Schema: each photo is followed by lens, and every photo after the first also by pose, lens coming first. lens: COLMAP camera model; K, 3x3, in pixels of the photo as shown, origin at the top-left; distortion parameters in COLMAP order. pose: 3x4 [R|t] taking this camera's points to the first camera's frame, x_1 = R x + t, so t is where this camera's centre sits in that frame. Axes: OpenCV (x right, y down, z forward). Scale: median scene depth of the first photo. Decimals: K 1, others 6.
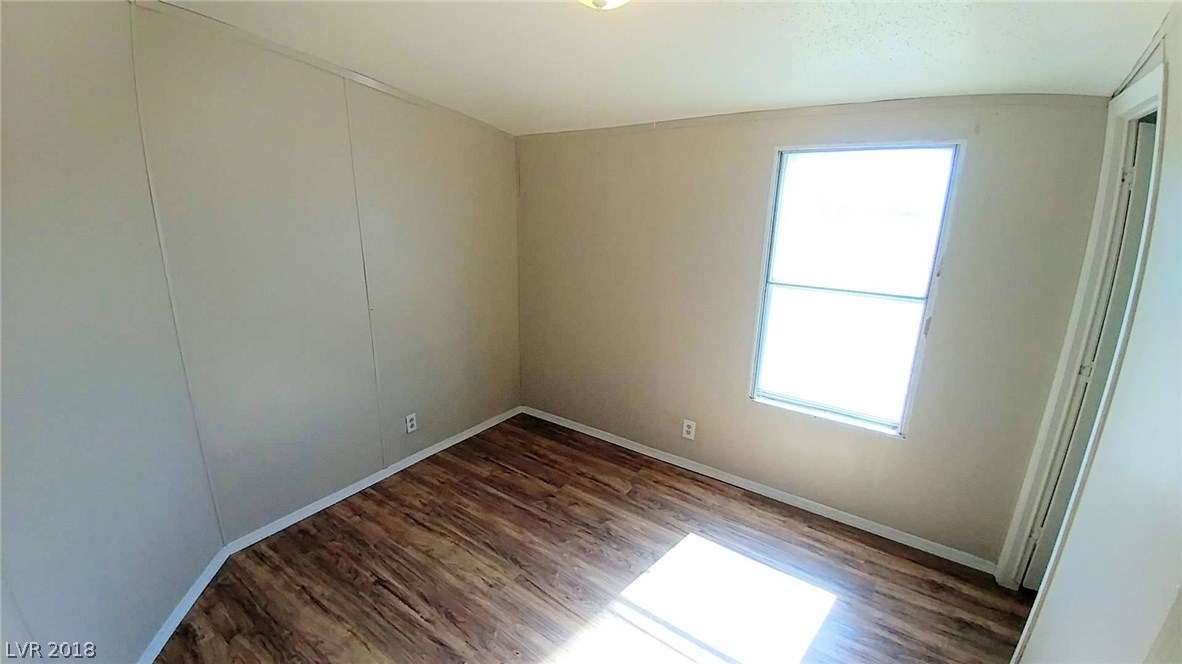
lens RADIAL K [[479.9, 0, 587.2], [0, 479.9, 337.3], [0, 0, 1]] dist [0.020013, -0.038495]
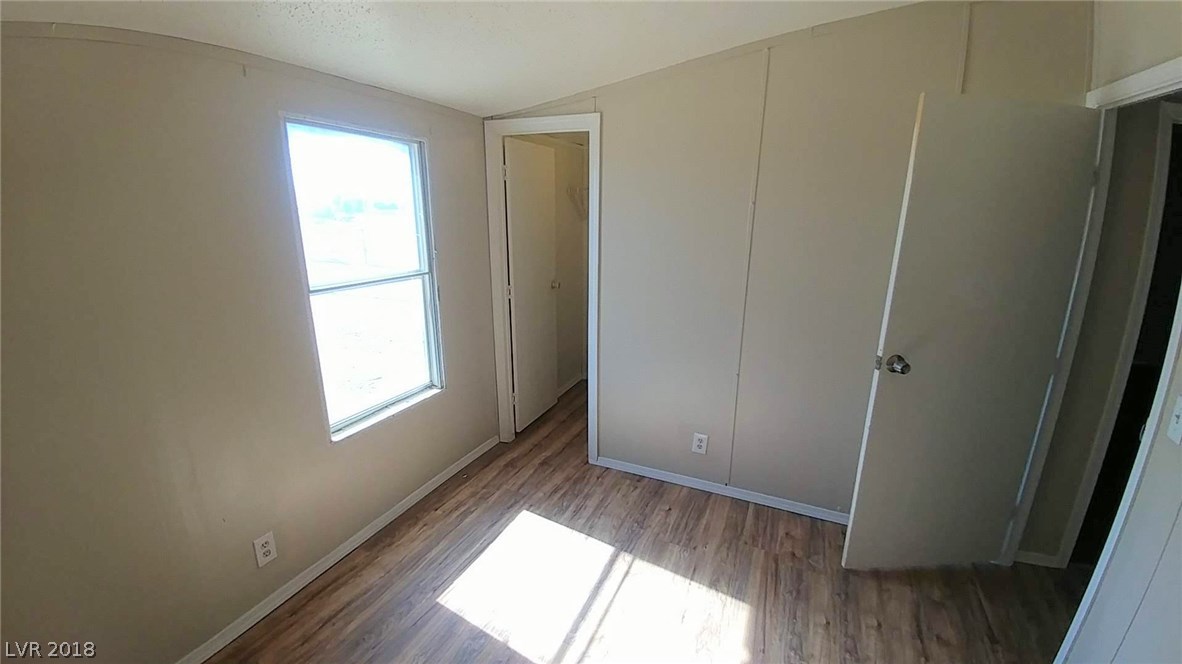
lens RADIAL K [[479.9, 0, 587.2], [0, 479.9, 337.3], [0, 0, 1]] dist [0.020013, -0.038495]
pose [[-0.216859, -0.267145, 0.938939, -0.482373], [0.245338, 0.916043, 0.317294, -0.191735], [-0.944871, 0.299165, -0.133111, 0.748426]]
